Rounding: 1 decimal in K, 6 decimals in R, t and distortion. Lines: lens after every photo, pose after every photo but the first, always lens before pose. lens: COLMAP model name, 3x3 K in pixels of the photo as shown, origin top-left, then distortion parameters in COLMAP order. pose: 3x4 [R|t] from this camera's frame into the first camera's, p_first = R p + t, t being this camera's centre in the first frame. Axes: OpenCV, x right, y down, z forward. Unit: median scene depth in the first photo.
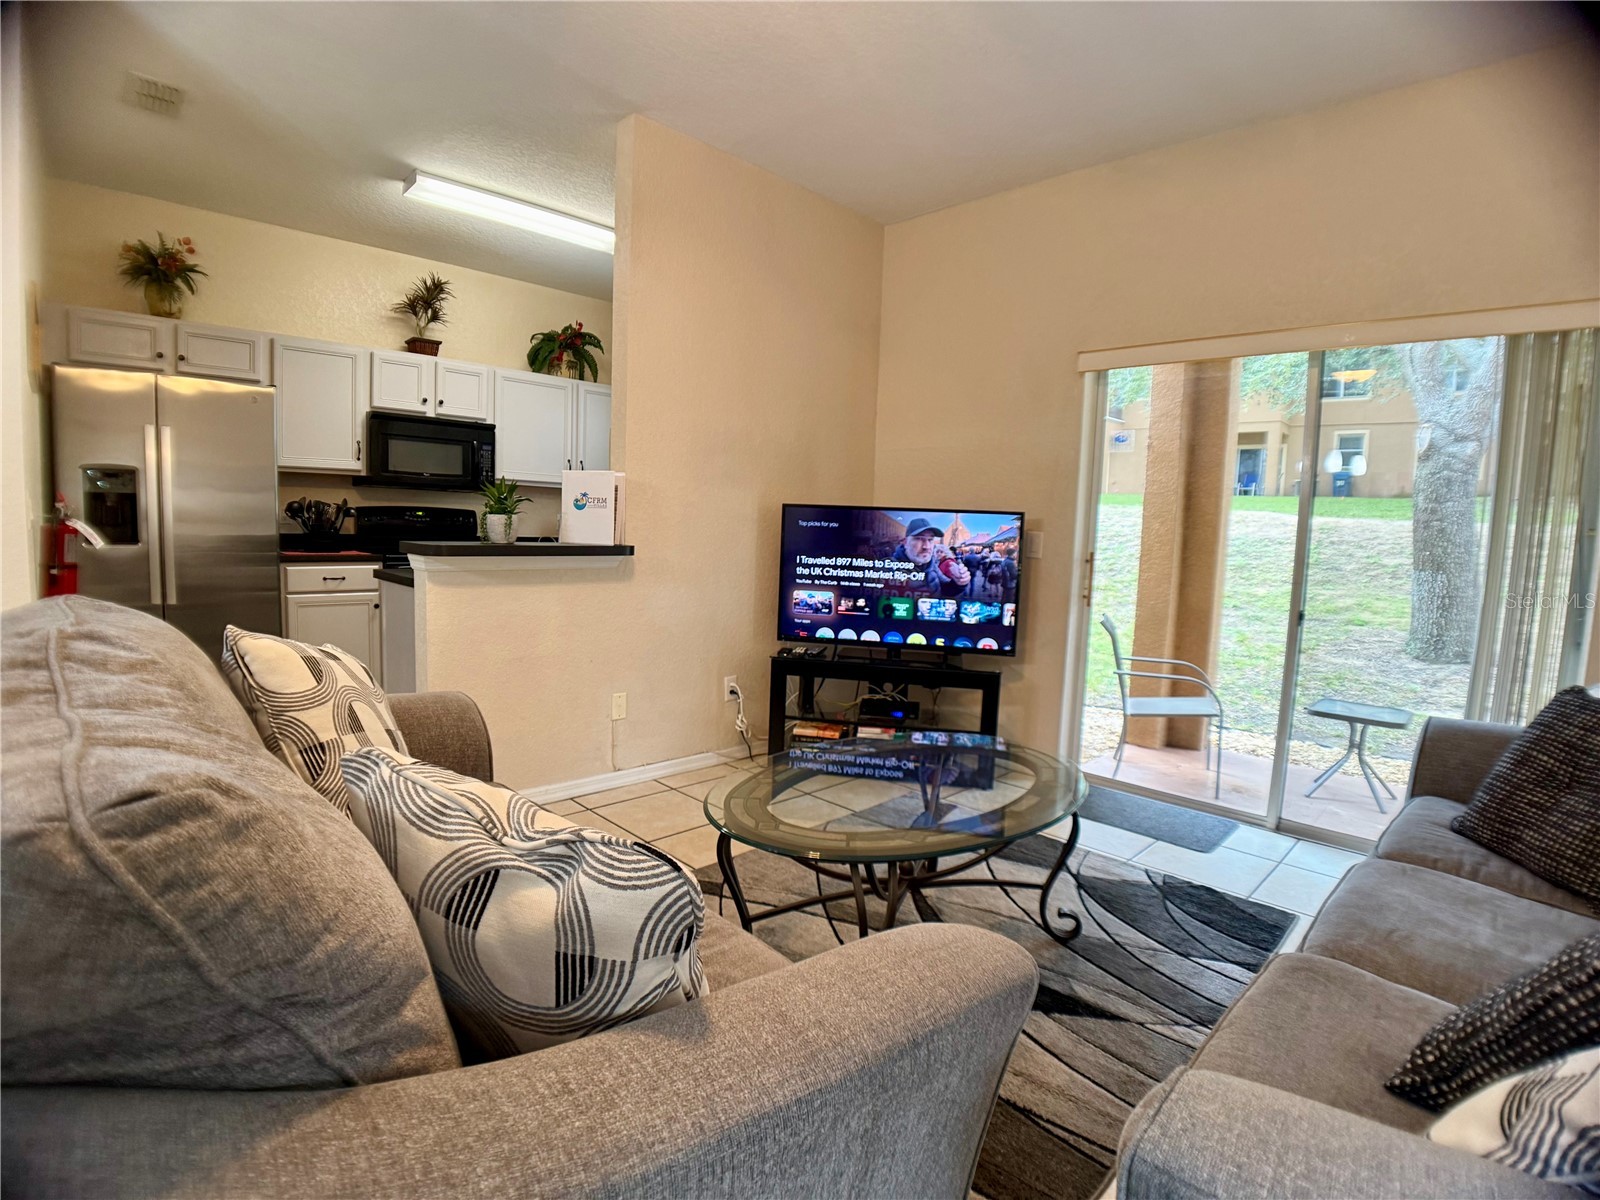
lens RADIAL K [[775.8, 0, 792.9], [0, 775.8, 607.7], [0, 0, 1]] dist [-0.076544, 0.000745]
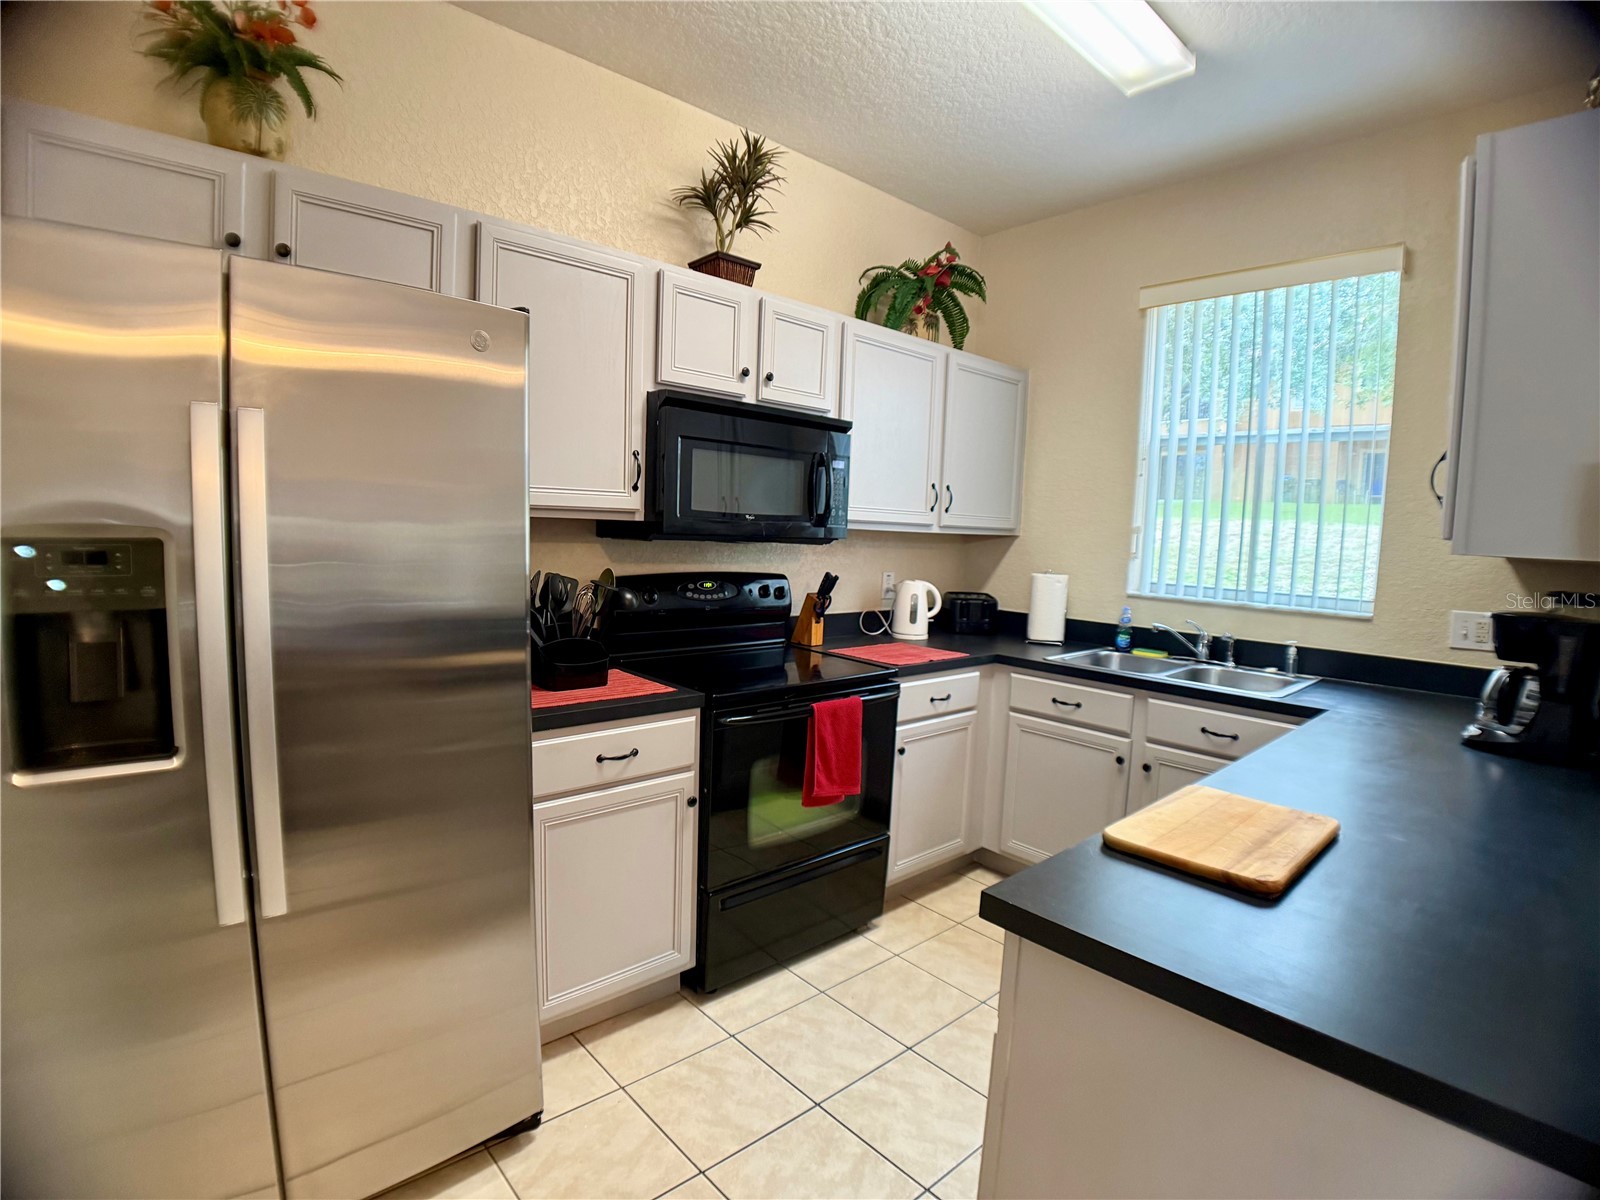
lens RADIAL K [[775.8, 0, 792.9], [0, 775.8, 607.7], [0, 0, 1]] dist [-0.076544, 0.000745]
pose [[0.998868, 0.003599, -0.047434, -0.535883], [-0.003926, 0.999969, -0.006814, -0.138758], [0.047408, 0.006993, 0.998851, 0.603914]]
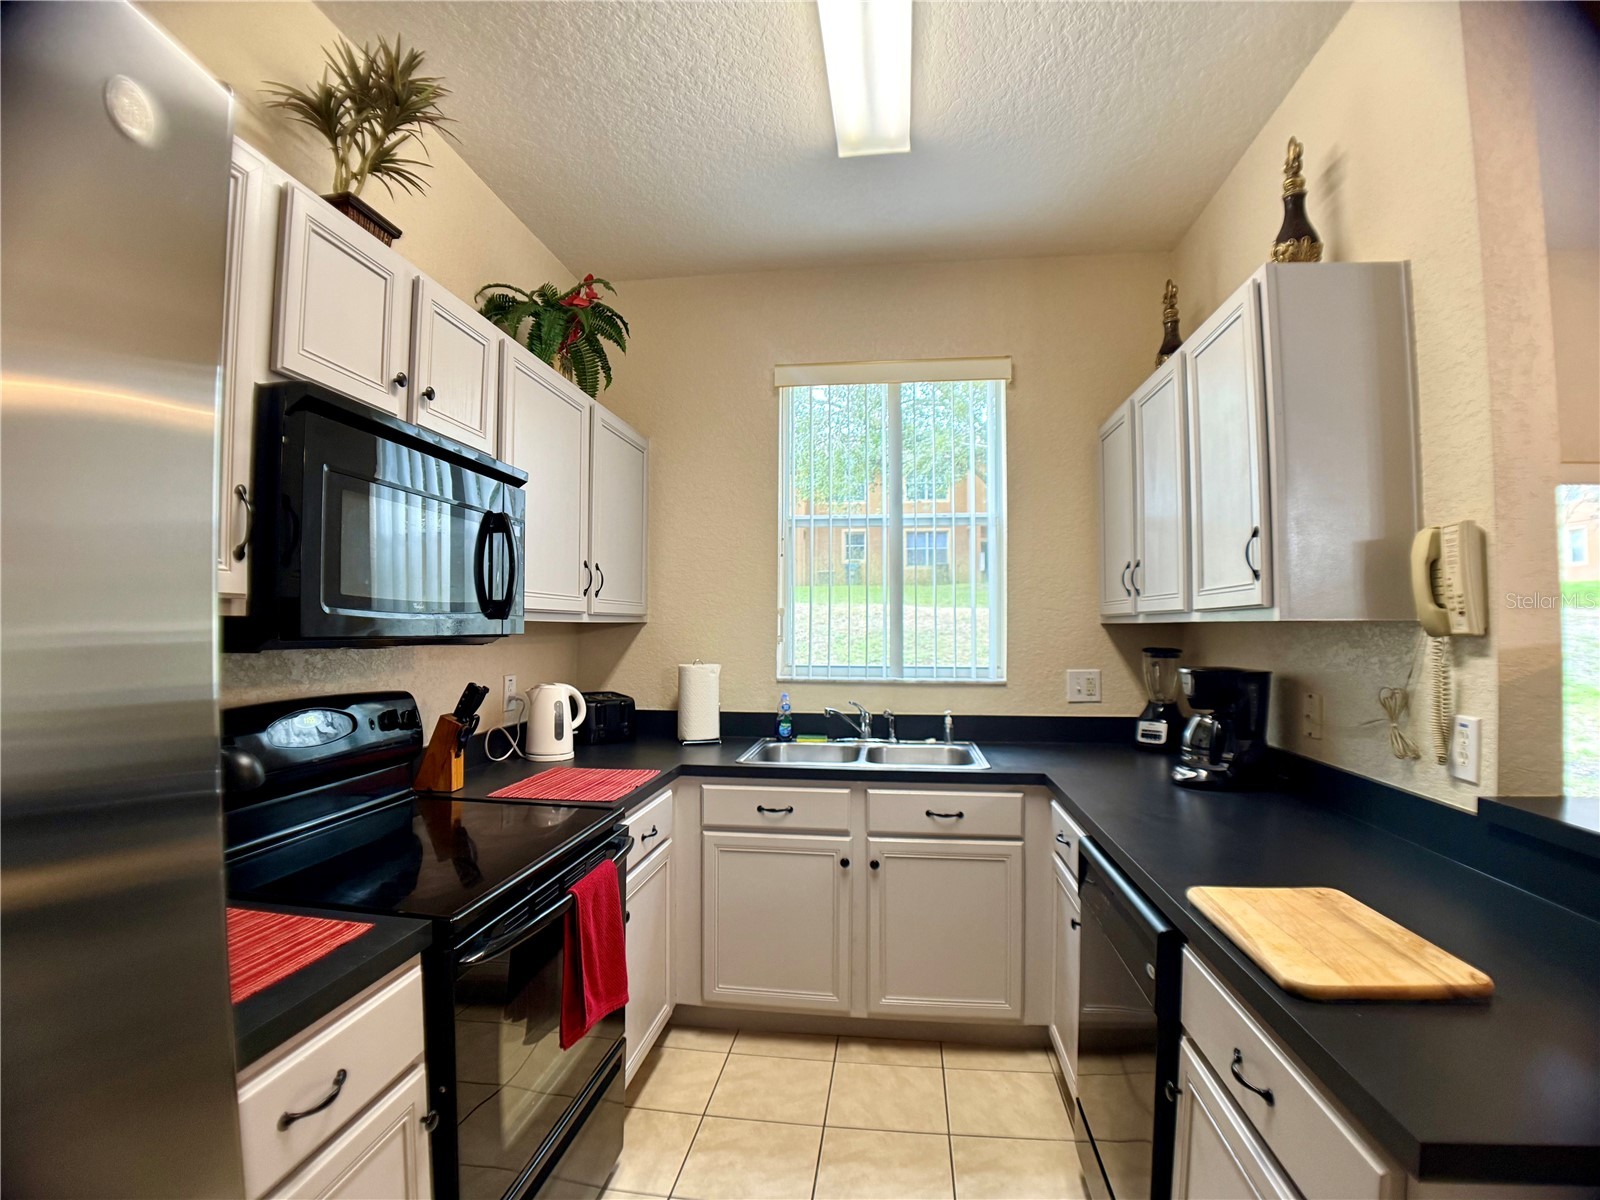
lens RADIAL K [[775.8, 0, 792.9], [0, 775.8, 607.7], [0, 0, 1]] dist [-0.076544, 0.000745]
pose [[0.788287, -0.021467, 0.614934, -0.695115], [0.093162, 0.992034, -0.084793, -0.165929], [-0.608215, 0.124130, 0.784007, 0.817559]]
